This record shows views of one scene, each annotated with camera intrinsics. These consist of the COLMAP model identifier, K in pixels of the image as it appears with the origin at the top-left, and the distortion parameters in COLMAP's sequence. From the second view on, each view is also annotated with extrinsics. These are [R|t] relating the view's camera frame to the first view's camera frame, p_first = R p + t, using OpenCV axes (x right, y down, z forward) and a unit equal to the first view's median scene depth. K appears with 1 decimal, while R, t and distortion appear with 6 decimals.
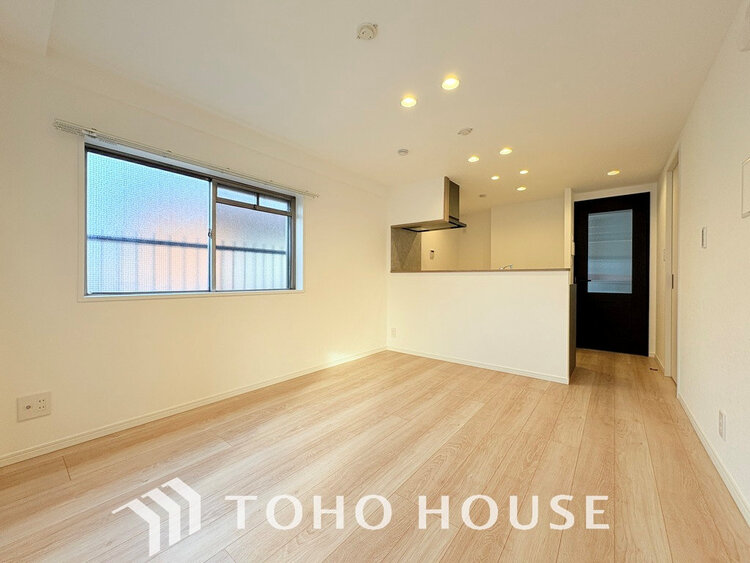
lens RADIAL K [[300.0, 0, 374.3], [0, 300.0, 277.0], [0, 0, 1]] dist [-0.001720, -0.000083]
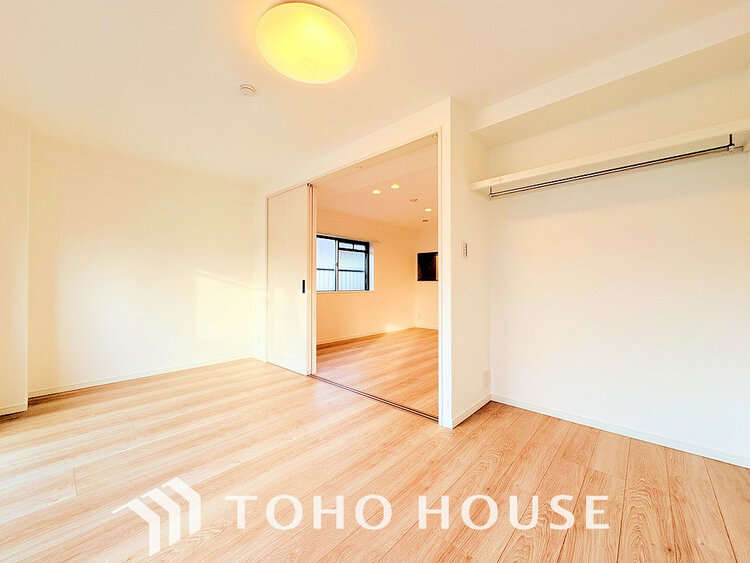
lens RADIAL K [[300.0, 0, 375.5], [0, 300.0, 287.0], [0, 0, 1]] dist [-0.001720, -0.000083]
pose [[0.998129, -0.017805, -0.058488, -0.120844], [0.017502, 0.999831, -0.005675, 0.035169], [0.058579, 0.004641, 0.998272, -1.019588]]
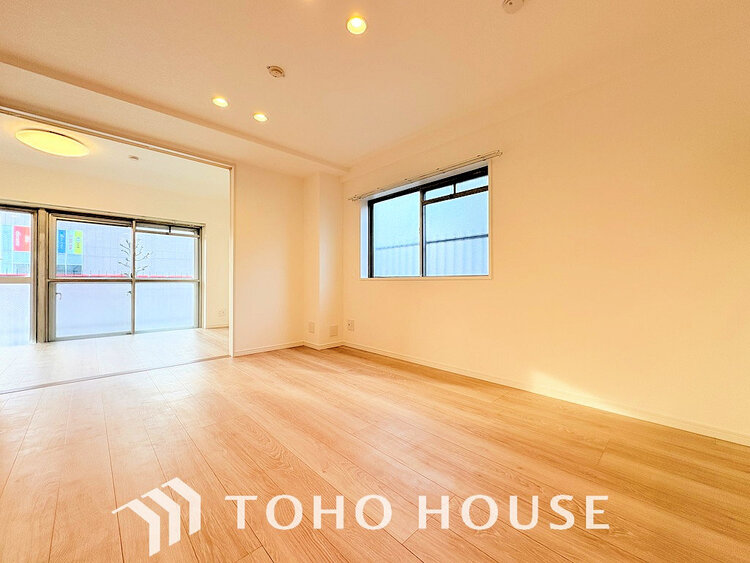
lens RADIAL K [[300.0, 0, 375.4], [0, 300.0, 282.0], [0, 0, 1]] dist [-0.001720, -0.000083]
pose [[-0.123902, -0.003438, -0.992288, 0.643036], [0.003564, 0.999986, -0.003910, 0.064499], [0.992288, -0.004021, -0.123888, 0.843806]]
